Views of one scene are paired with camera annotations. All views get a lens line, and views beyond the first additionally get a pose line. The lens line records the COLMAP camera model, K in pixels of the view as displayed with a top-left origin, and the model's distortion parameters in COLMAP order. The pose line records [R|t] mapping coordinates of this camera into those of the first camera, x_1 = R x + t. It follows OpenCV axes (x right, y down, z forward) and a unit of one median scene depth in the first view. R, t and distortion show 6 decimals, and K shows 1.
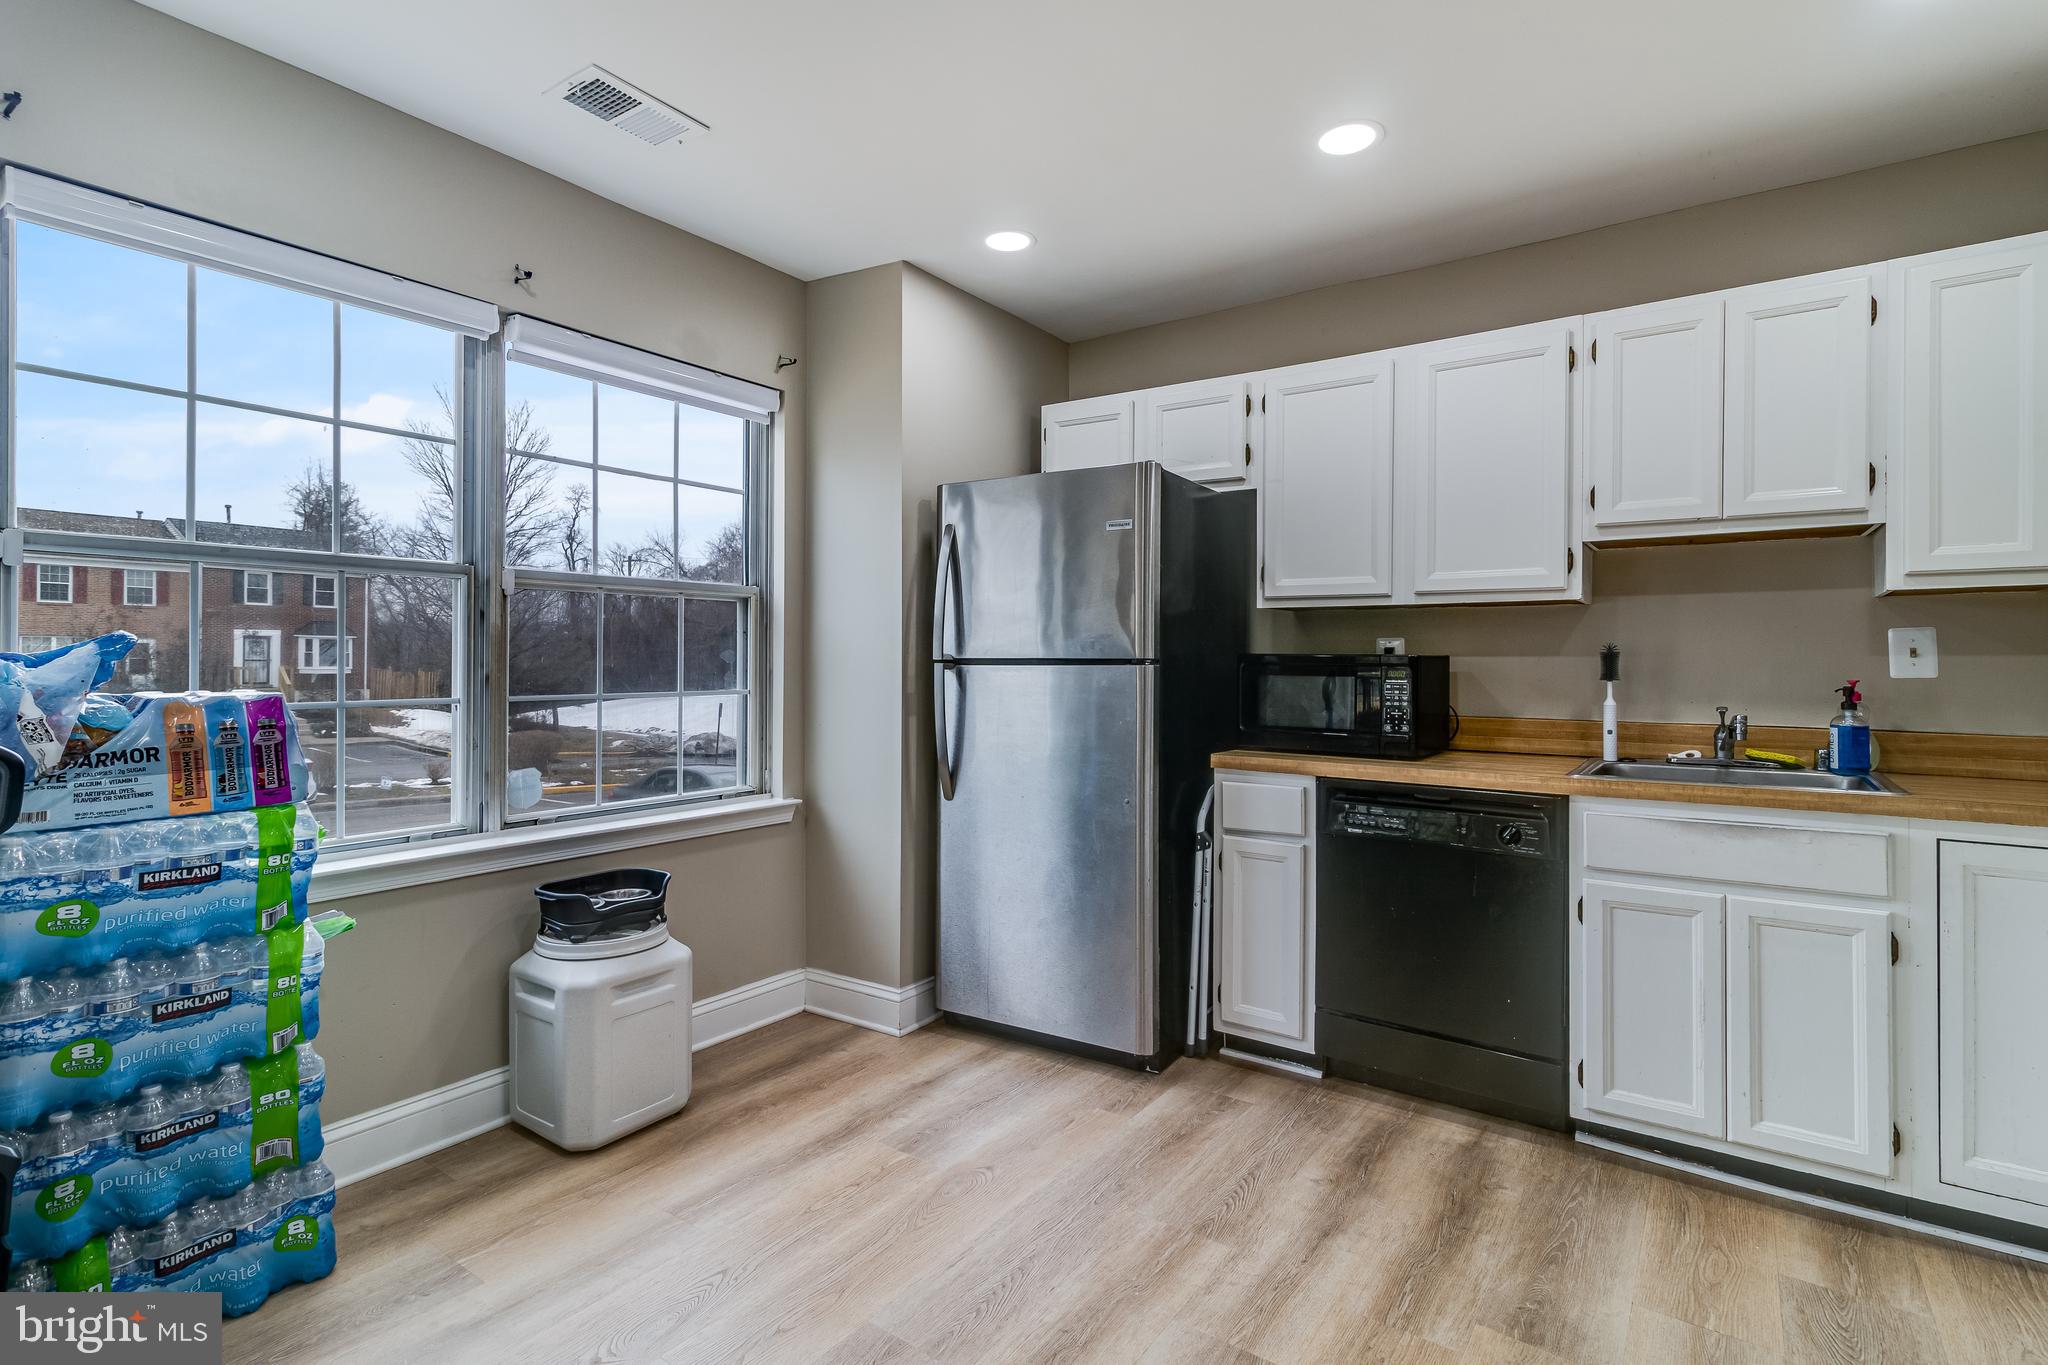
lens RADIAL K [[958.8, 0, 1024.0], [0, 958.8, 682.5], [0, 0, 1]] dist [-0.001551, -0.000089]
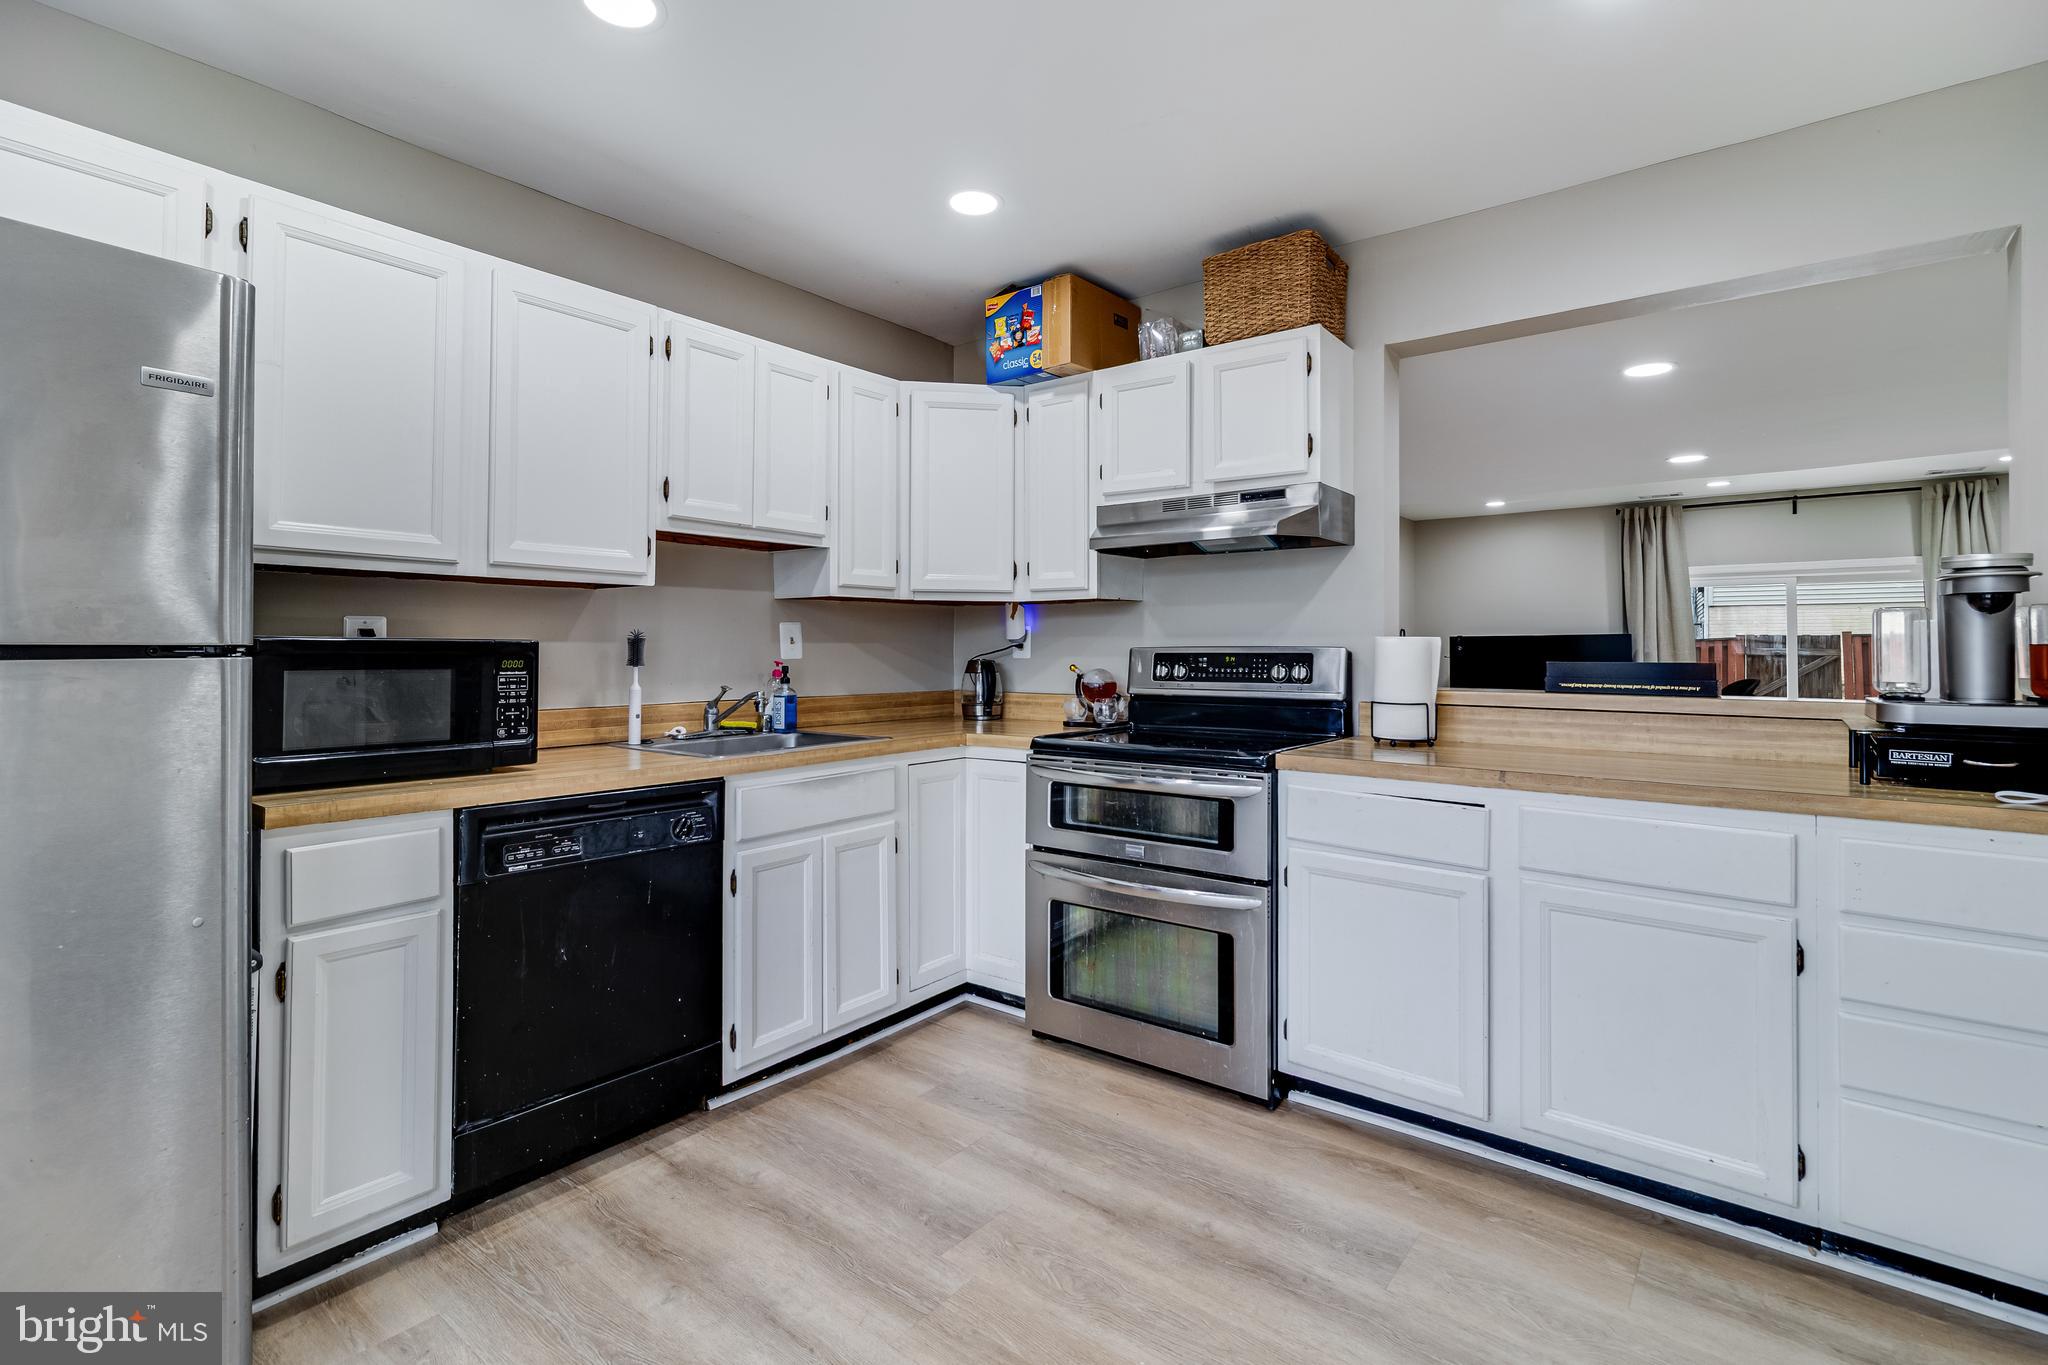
lens RADIAL K [[942.7, 0, 1032.2], [0, 942.7, 652.2], [0, 0, 1]] dist [-0.001862, -0.000063]
pose [[0.044636, -0.009126, 0.998962, -0.402480], [0.018627, 0.999792, 0.008302, -0.018417], [-0.998830, 0.018237, 0.044797, 0.566747]]
